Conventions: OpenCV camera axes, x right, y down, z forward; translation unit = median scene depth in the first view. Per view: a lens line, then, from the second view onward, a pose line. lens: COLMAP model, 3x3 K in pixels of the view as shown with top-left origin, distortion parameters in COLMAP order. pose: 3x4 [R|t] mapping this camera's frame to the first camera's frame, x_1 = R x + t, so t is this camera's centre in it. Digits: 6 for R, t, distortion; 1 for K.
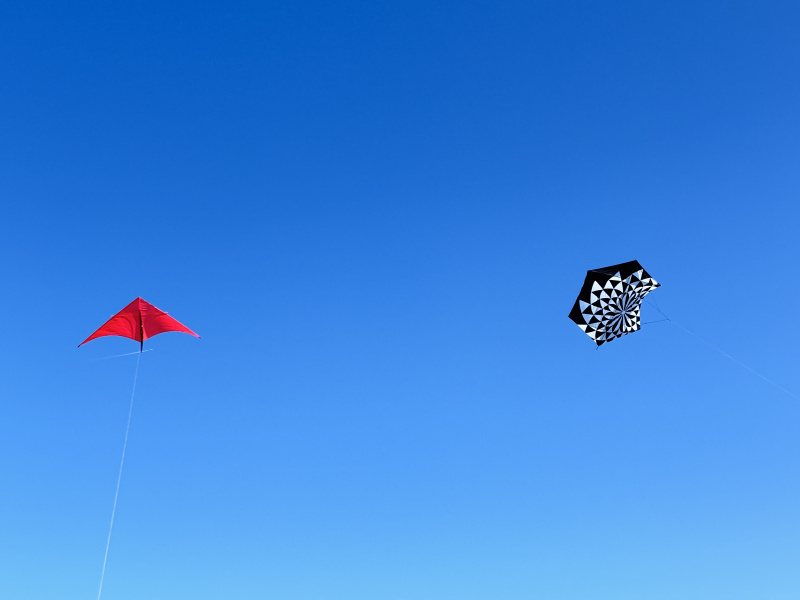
lens RADIAL K [[1214.6, 0, 400.9], [0, 1214.6, 303.8], [0, 0, 1]] dist [0.104690, 0.000000]
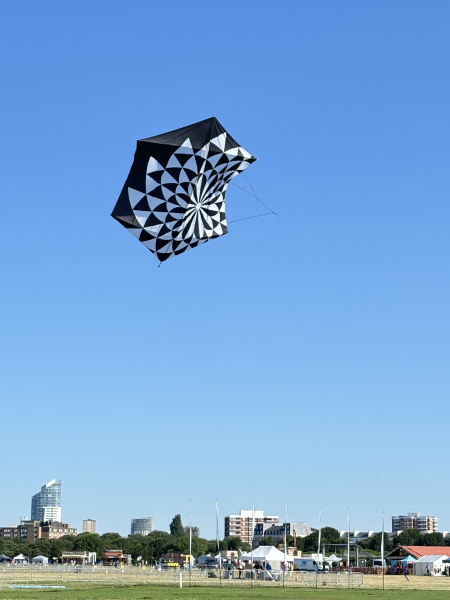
lens RADIAL K [[910.9, 0, 228.5], [0, 910.9, 298.8], [0, 0, 1]] dist [0.104690, 0.000000]
pose [[0.974551, -0.070178, 0.212897, 0.095130], [0.031101, 0.982876, 0.181623, -0.030315], [-0.221997, -0.170380, 0.960046, 0.543468]]
